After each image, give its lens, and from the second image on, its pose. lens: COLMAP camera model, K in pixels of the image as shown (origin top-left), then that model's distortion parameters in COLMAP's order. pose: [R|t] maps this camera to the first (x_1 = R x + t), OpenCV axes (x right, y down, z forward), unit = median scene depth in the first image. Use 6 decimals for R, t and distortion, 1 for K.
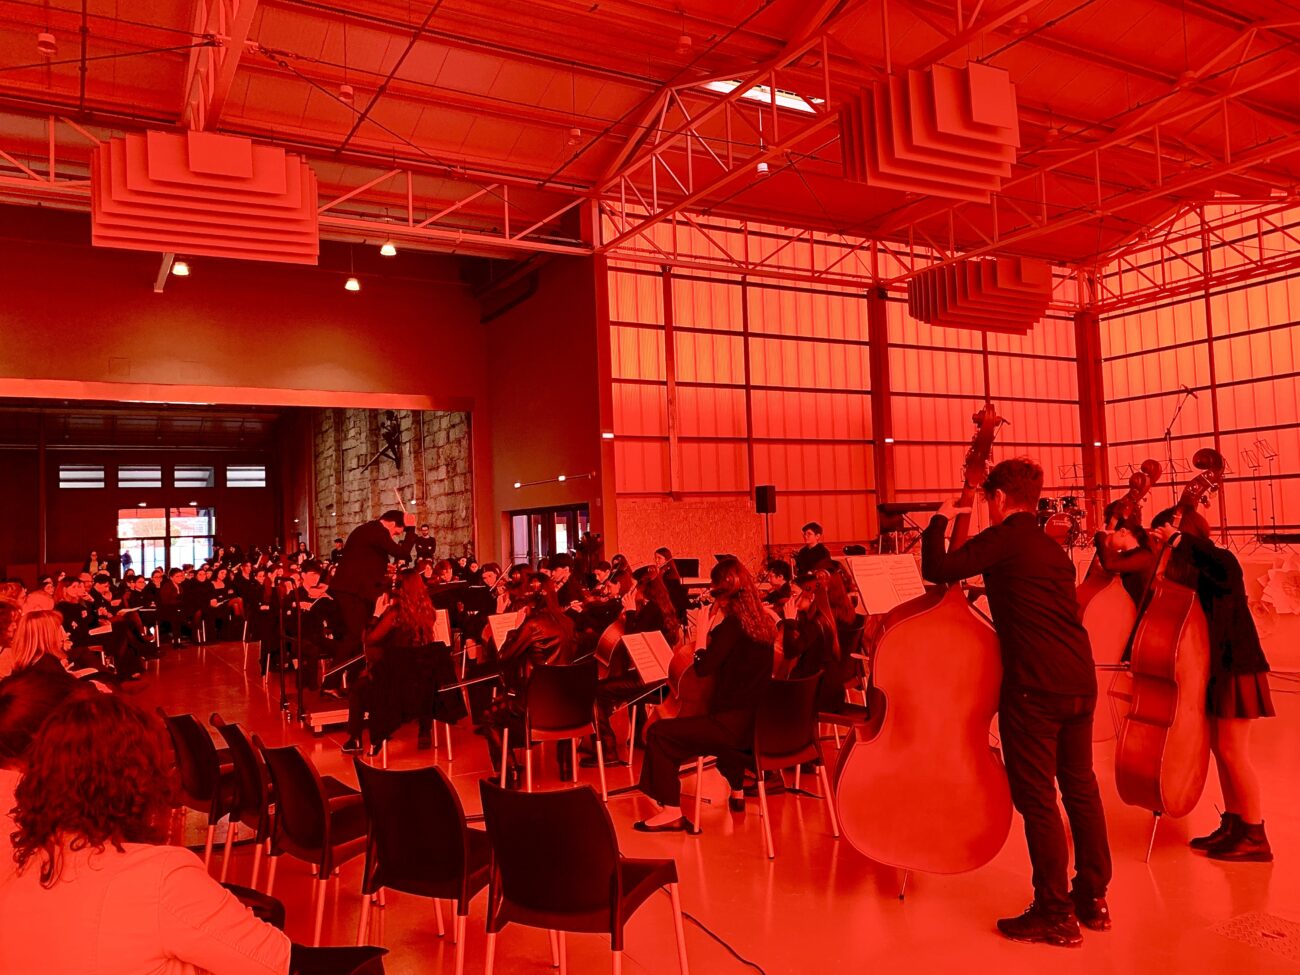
lens RADIAL K [[991.0, 0, 633.7], [0, 991.0, 471.7], [0, 0, 1]] dist [0.016769, -0.010393]
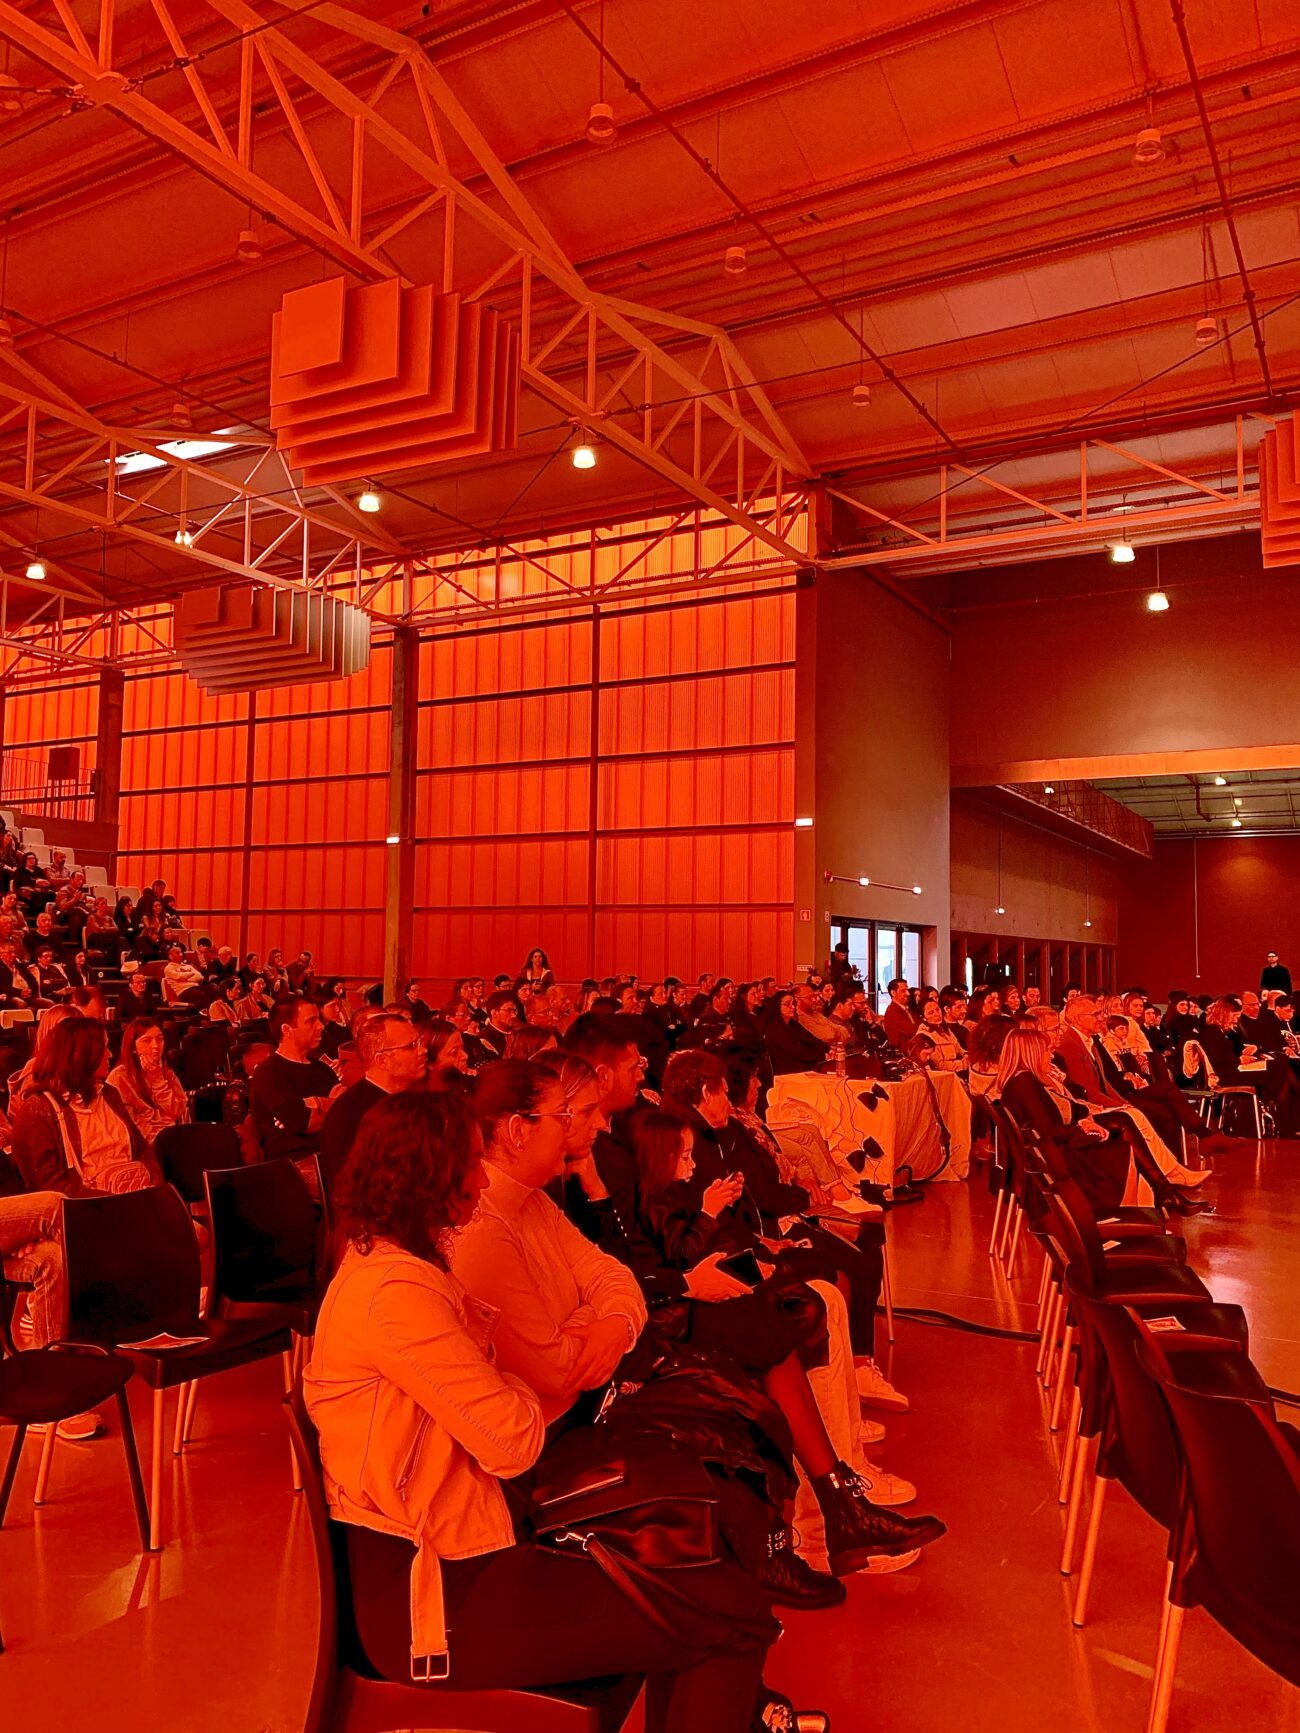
lens RADIAL K [[1321.1, 0, 652.2], [0, 1321.1, 895.2], [0, 0, 1]] dist [0.016769, -0.010393]
pose [[0.512943, 0.005365, -0.858406, 0.943759], [0.017345, 0.999712, 0.016613, -0.002073], [0.858247, -0.023410, 0.512702, 0.528382]]
